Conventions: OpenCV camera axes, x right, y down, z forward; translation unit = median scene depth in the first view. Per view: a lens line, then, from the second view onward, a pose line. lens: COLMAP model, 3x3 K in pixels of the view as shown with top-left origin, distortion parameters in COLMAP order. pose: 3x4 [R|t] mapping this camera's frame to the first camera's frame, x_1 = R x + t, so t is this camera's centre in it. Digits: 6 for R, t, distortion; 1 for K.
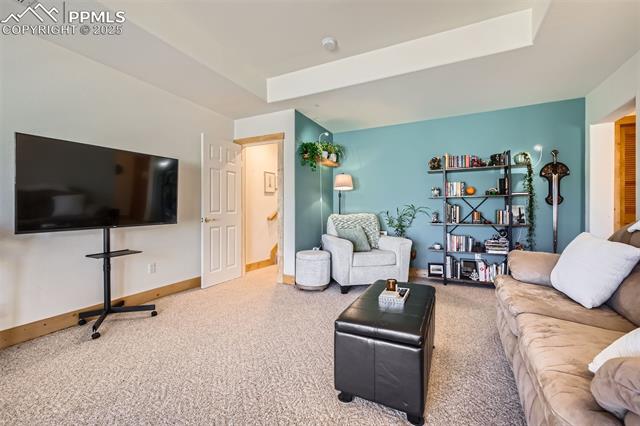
lens RADIAL K [[276.5, 0, 319.8], [0, 276.5, 212.1], [0, 0, 1]] dist [0.003761, 0.000352]
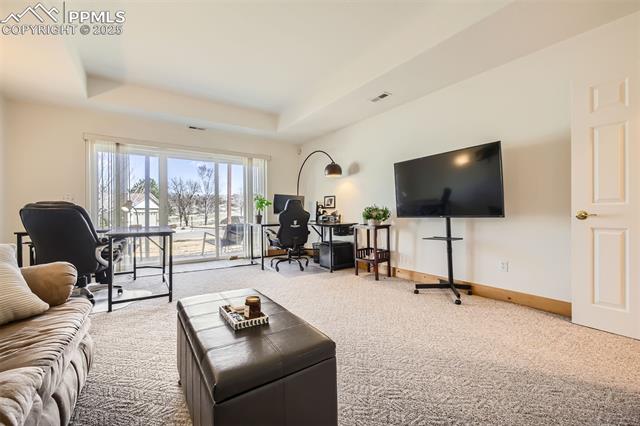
lens RADIAL K [[276.5, 0, 321.4], [0, 276.5, 210.3], [0, 0, 1]] dist [0.003761, 0.000352]
pose [[-0.499061, 0.001813, -0.866565, 0.493138], [-0.007727, 0.999949, 0.006542, 0.019397], [0.866533, 0.009961, -0.499021, 0.960587]]
